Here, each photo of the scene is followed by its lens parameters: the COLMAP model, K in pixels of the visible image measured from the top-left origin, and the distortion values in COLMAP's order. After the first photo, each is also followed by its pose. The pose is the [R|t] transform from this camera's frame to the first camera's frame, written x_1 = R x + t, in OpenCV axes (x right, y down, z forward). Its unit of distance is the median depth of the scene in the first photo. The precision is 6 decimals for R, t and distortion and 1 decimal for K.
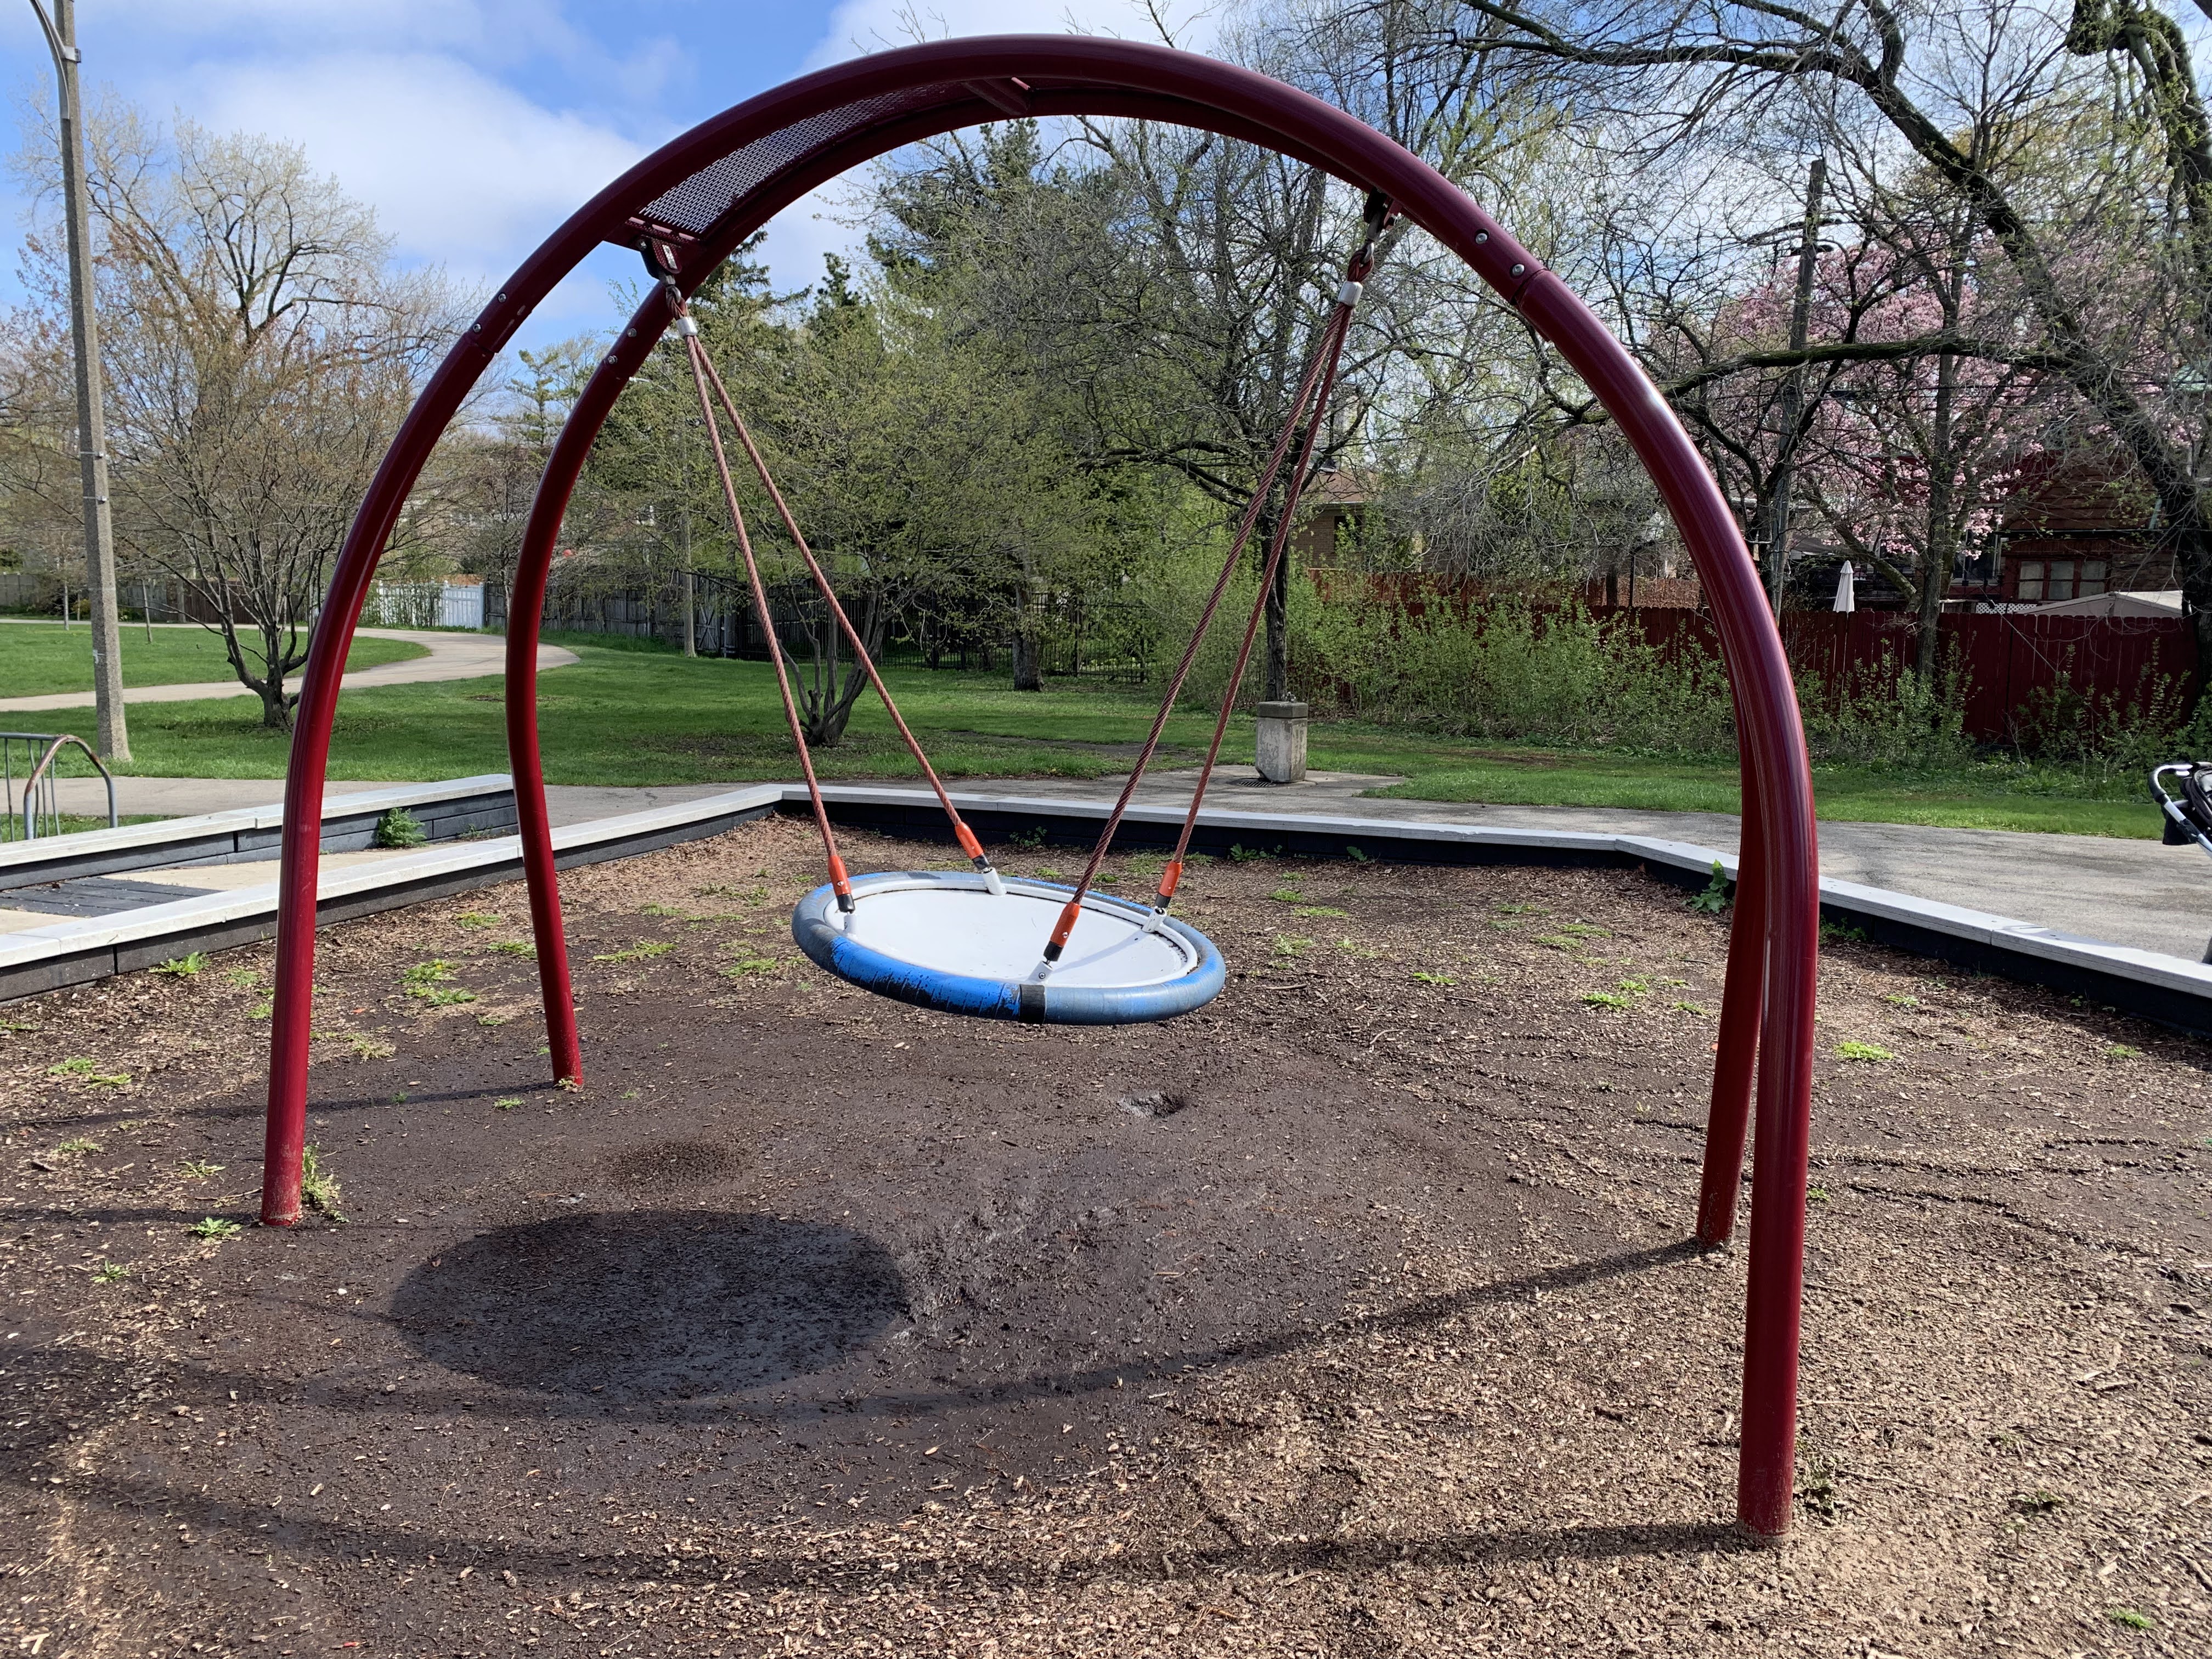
lens RADIAL K [[1698.2, 0, 1098.4], [0, 1698.2, 799.8], [0, 0, 1]] dist [0.100273, -0.149993]
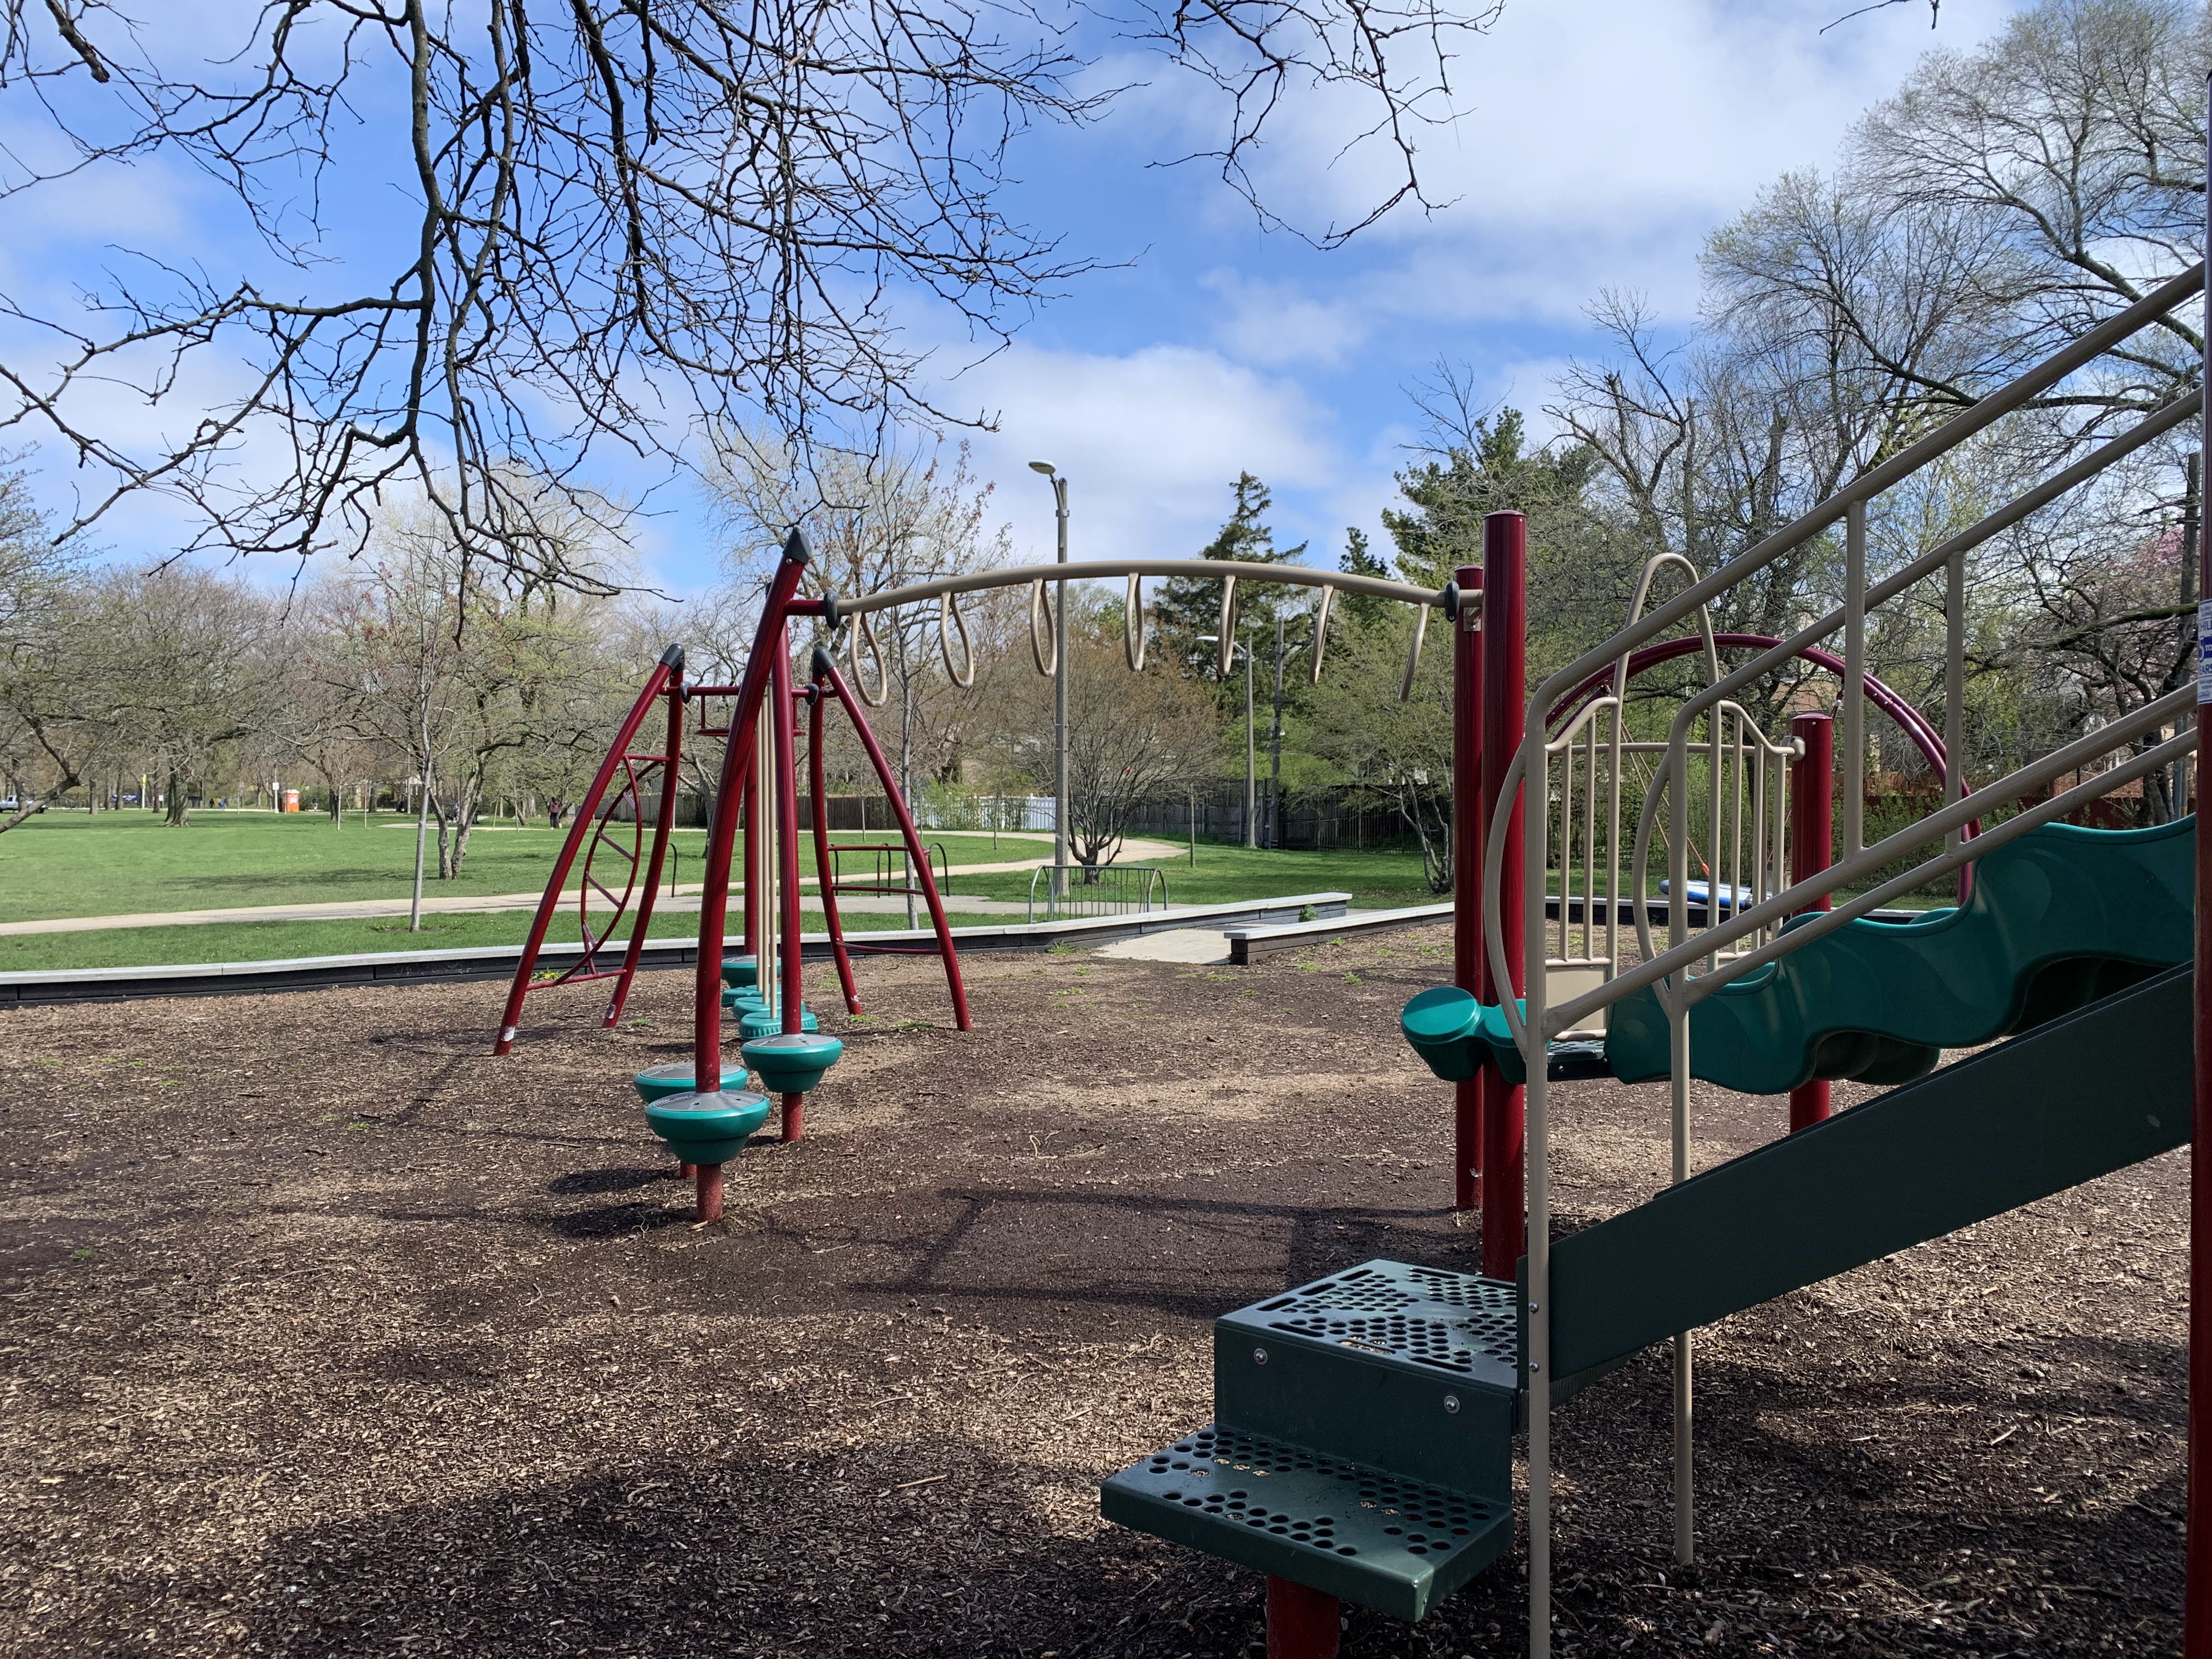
lens RADIAL K [[1698.2, 0, 1098.4], [0, 1698.2, 799.8], [0, 0, 1]] dist [0.100273, -0.149993]
pose [[0.970931, -0.020084, -0.238515, -0.043057], [-0.008405, 0.992998, -0.117831, 0.028392], [0.239212, 0.116410, 0.963964, -0.226673]]
